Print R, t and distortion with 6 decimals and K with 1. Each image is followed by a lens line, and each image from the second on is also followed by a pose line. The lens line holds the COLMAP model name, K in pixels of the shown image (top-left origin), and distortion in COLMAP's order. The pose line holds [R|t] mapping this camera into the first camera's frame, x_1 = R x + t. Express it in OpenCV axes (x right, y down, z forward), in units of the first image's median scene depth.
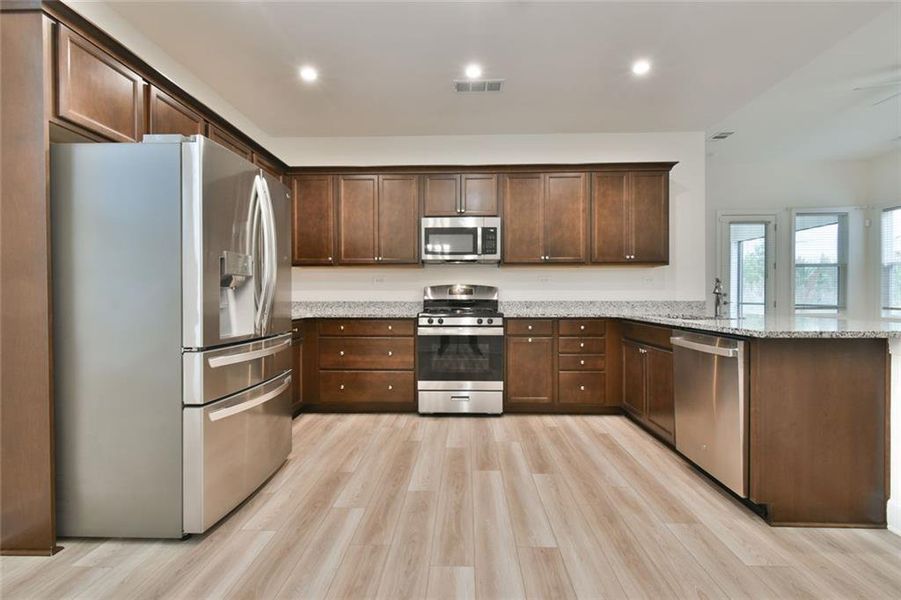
lens RADIAL K [[396.1, 0, 451.3], [0, 396.1, 298.2], [0, 0, 1]] dist [-0.000180, -0.000412]
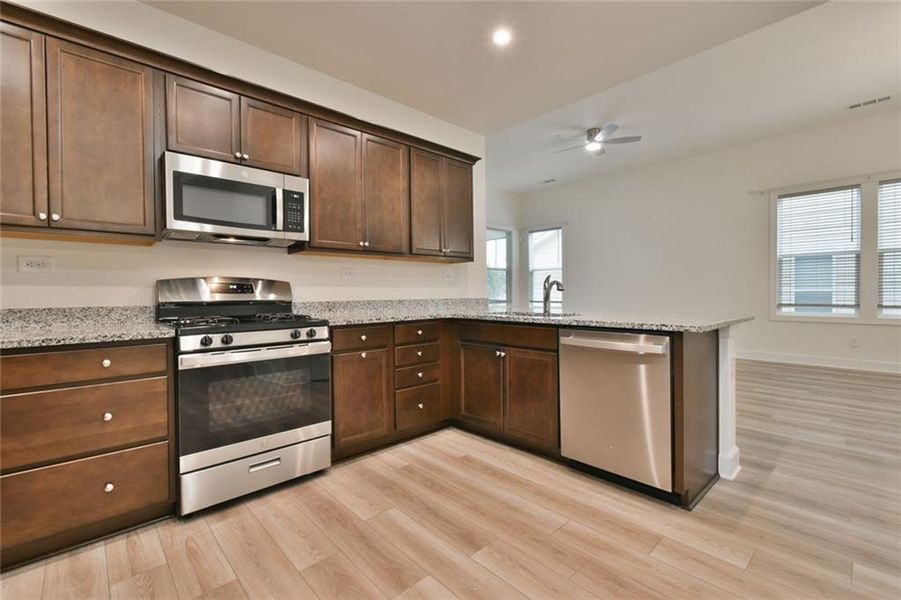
lens RADIAL K [[396.1, 0, 452.5], [0, 396.1, 298.1], [0, 0, 1]] dist [-0.000180, -0.000412]
pose [[0.707517, -0.014662, 0.706545, -0.196775], [0.012344, 0.999889, 0.008388, -0.002631], [-0.706589, 0.002788, 0.707619, 0.369958]]
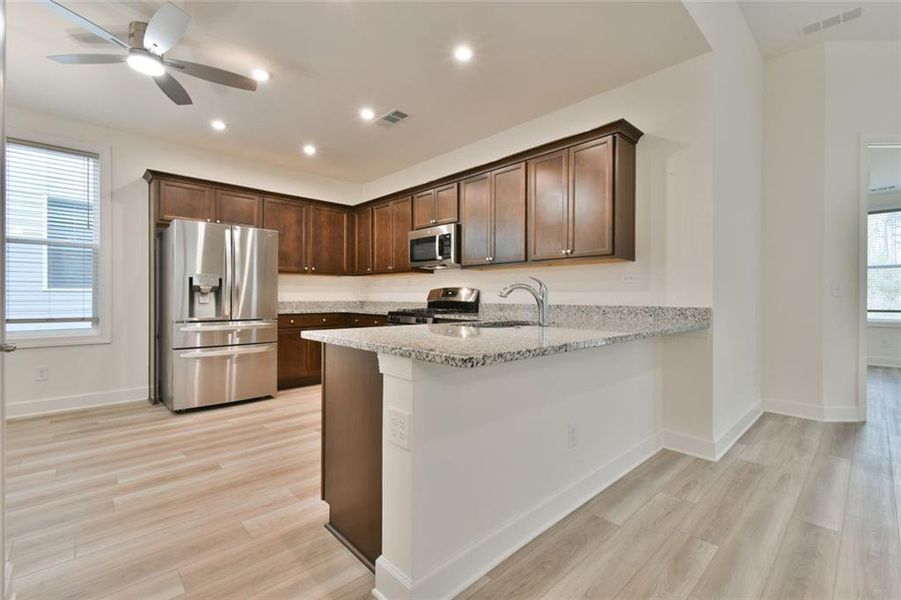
lens RADIAL K [[396.1, 0, 453.6], [0, 396.1, 297.4], [0, 0, 1]] dist [-0.000180, -0.000412]
pose [[0.715957, 0.006511, -0.698114, 0.922807], [-0.011518, 0.999931, -0.002486, -0.004813], [0.698049, 0.009821, 0.715982, 0.263362]]
